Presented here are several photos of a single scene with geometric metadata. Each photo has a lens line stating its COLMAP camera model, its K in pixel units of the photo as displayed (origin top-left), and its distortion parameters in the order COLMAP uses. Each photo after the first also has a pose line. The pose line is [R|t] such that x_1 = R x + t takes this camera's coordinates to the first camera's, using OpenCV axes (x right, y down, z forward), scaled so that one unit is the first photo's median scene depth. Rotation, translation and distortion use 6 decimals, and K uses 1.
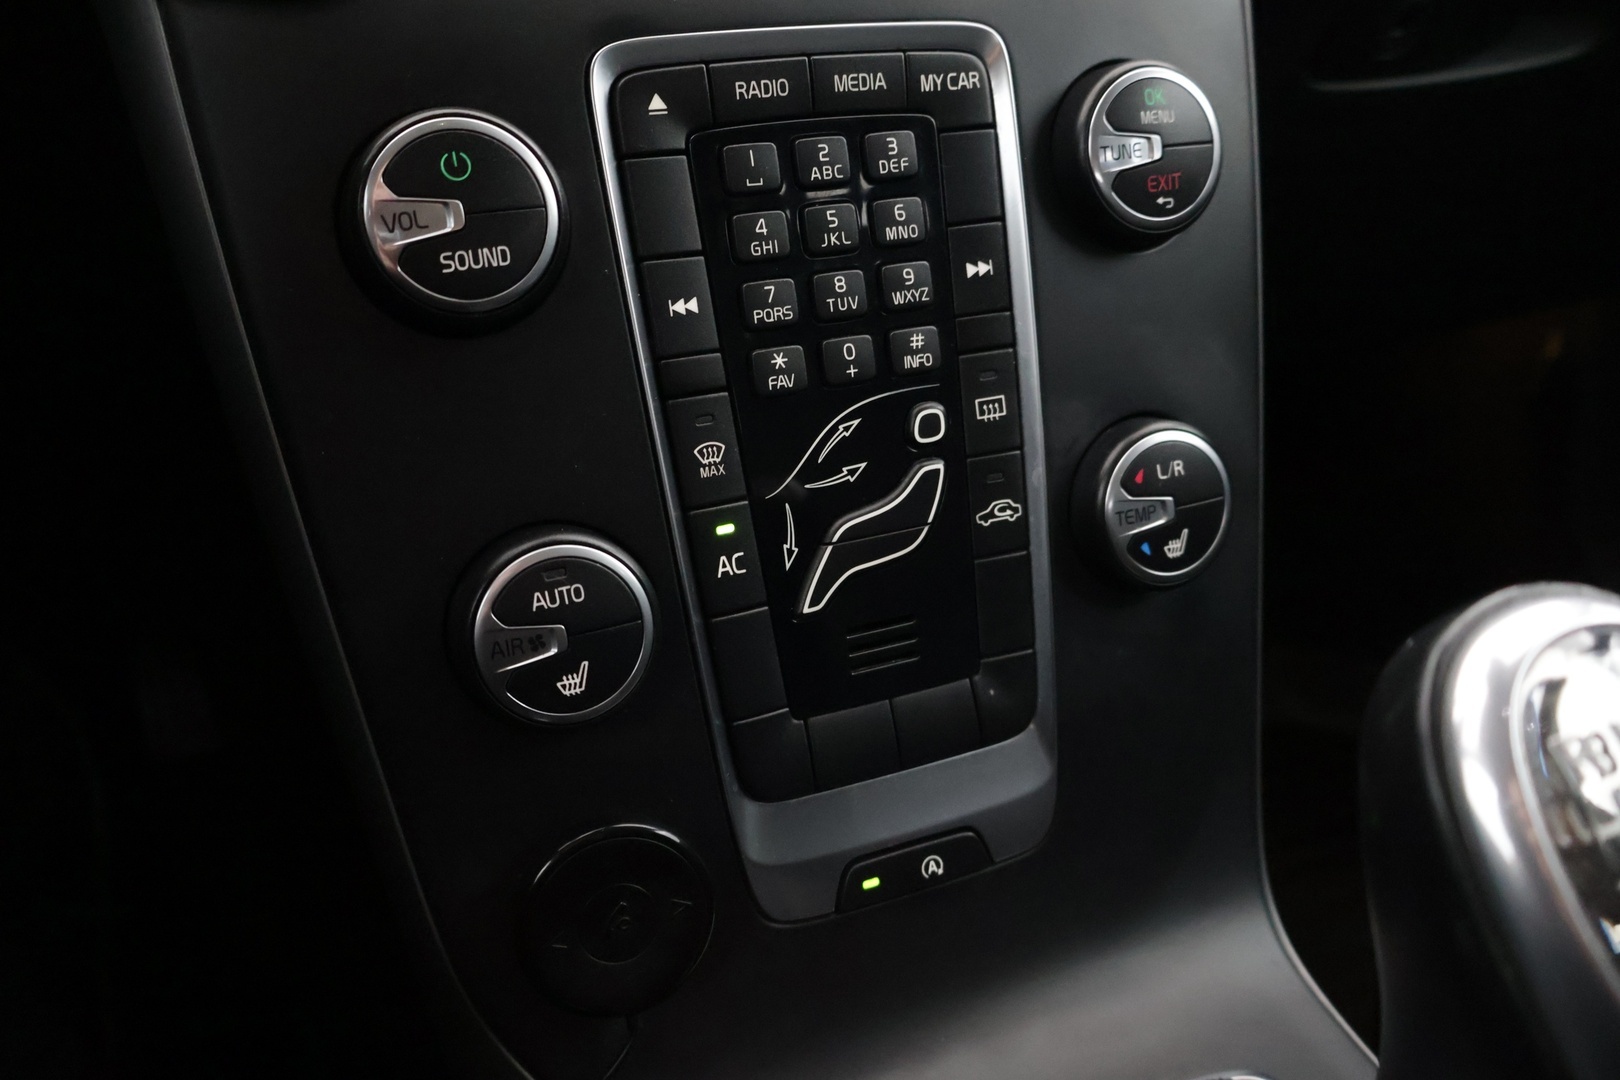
lens RADIAL K [[1366.1, 0, 800.9], [0, 1366.1, 524.6], [0, 0, 1]] dist [0.010031, 0.018883]
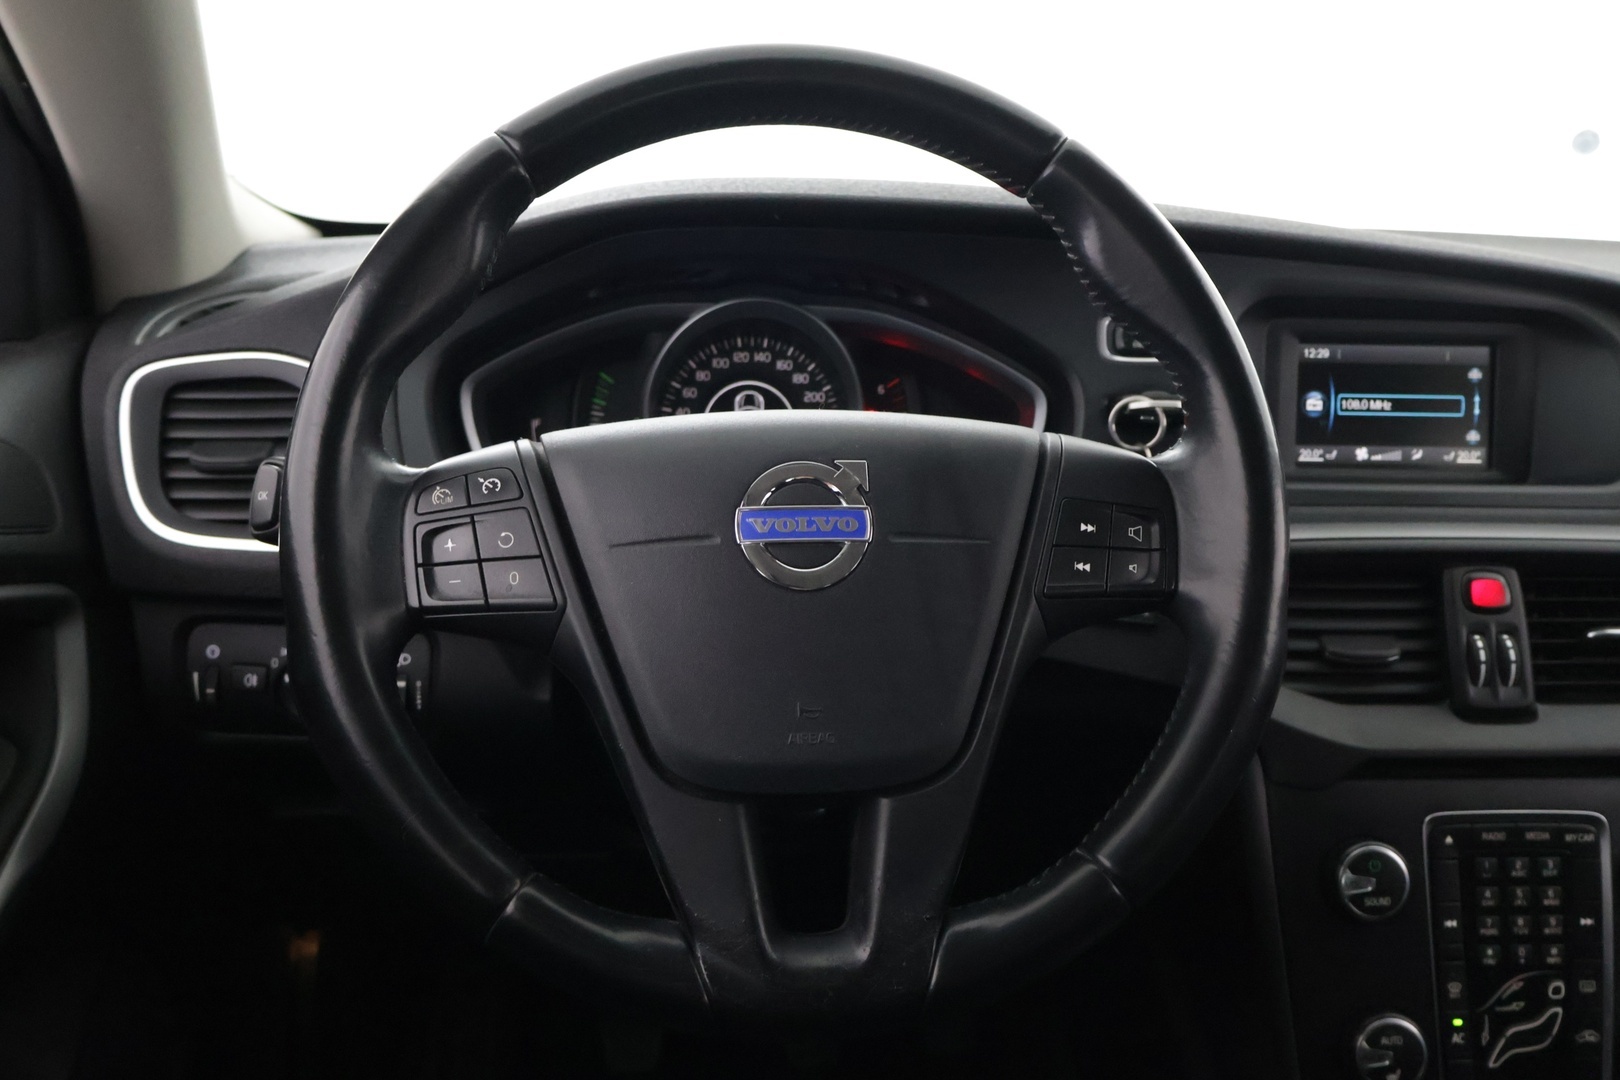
lens RADIAL K [[1564.2, 0, 797.4], [0, 1564.2, 550.4], [0, 0, 1]] dist [0.033437, 0.000000]
pose [[0.950617, 0.112771, -0.289155, -0.425523], [-0.166501, 0.971541, -0.168480, -0.133057], [0.261926, 0.208305, 0.942340, -1.926429]]
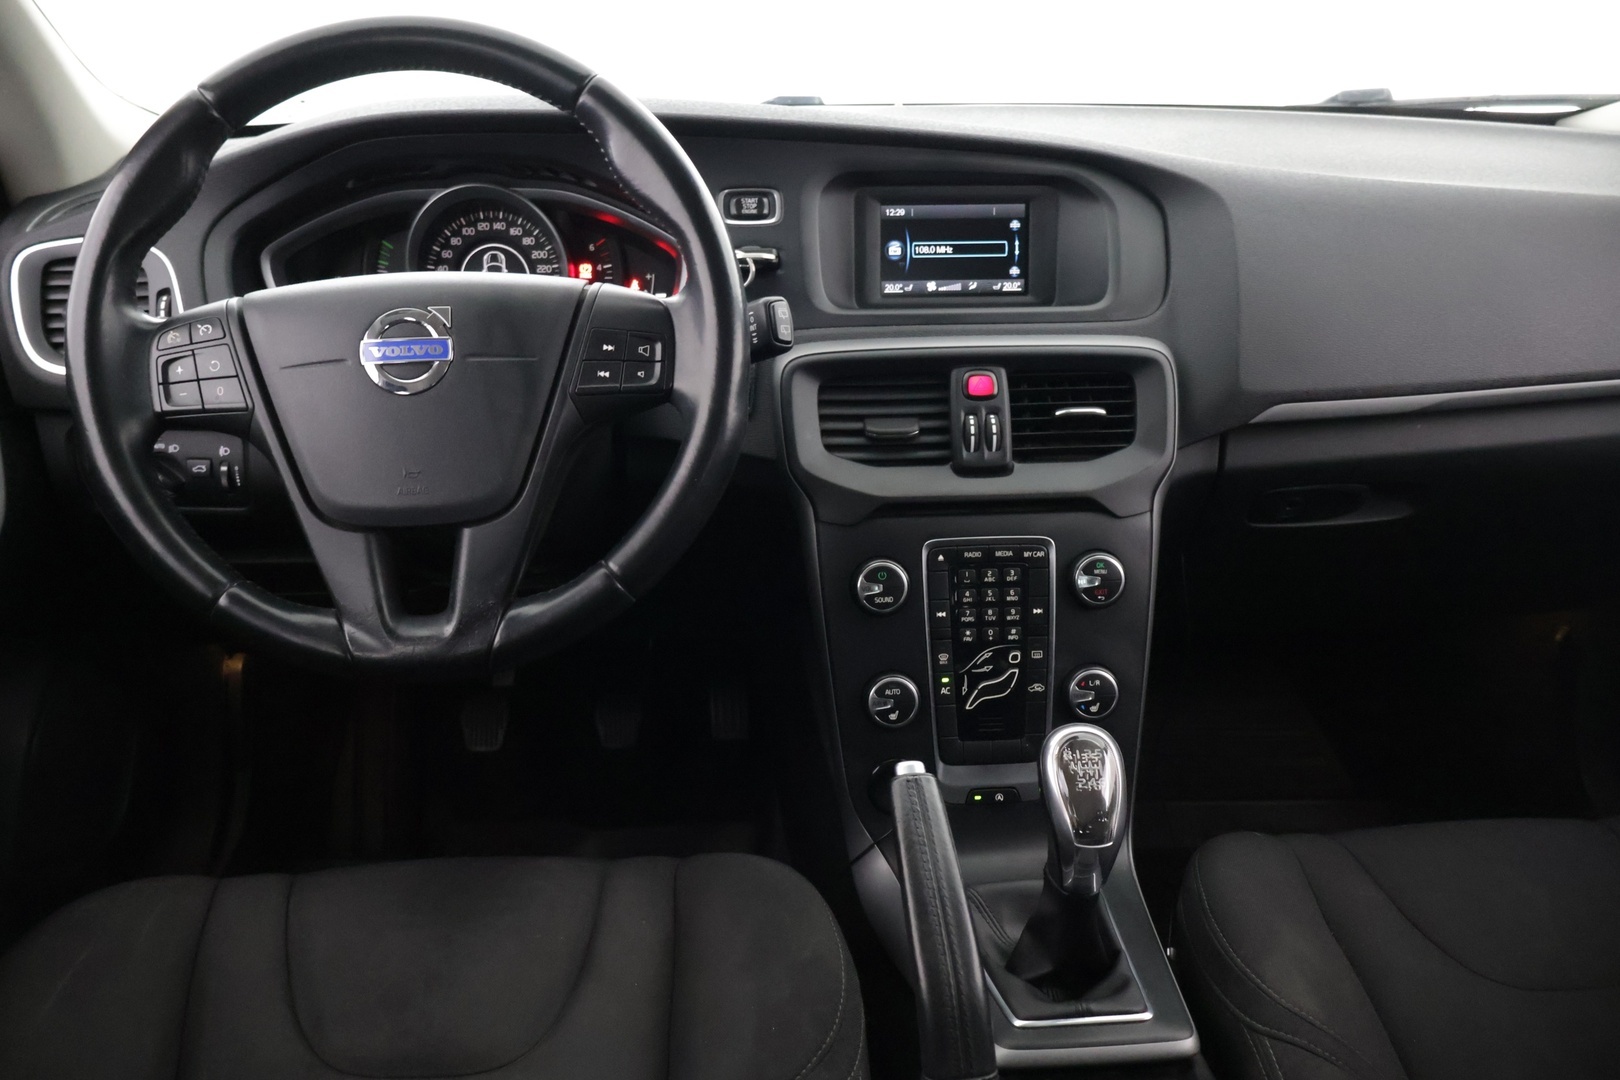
lens RADIAL K [[1366.1, 0, 789.0], [0, 1366.1, 535.0], [0, 0, 1]] dist [0.010031, 0.018883]
pose [[0.943699, 0.125695, -0.305995, 0.558638], [-0.146174, 0.988241, -0.044860, -0.140597], [0.296758, 0.087062, 0.950976, -2.314149]]
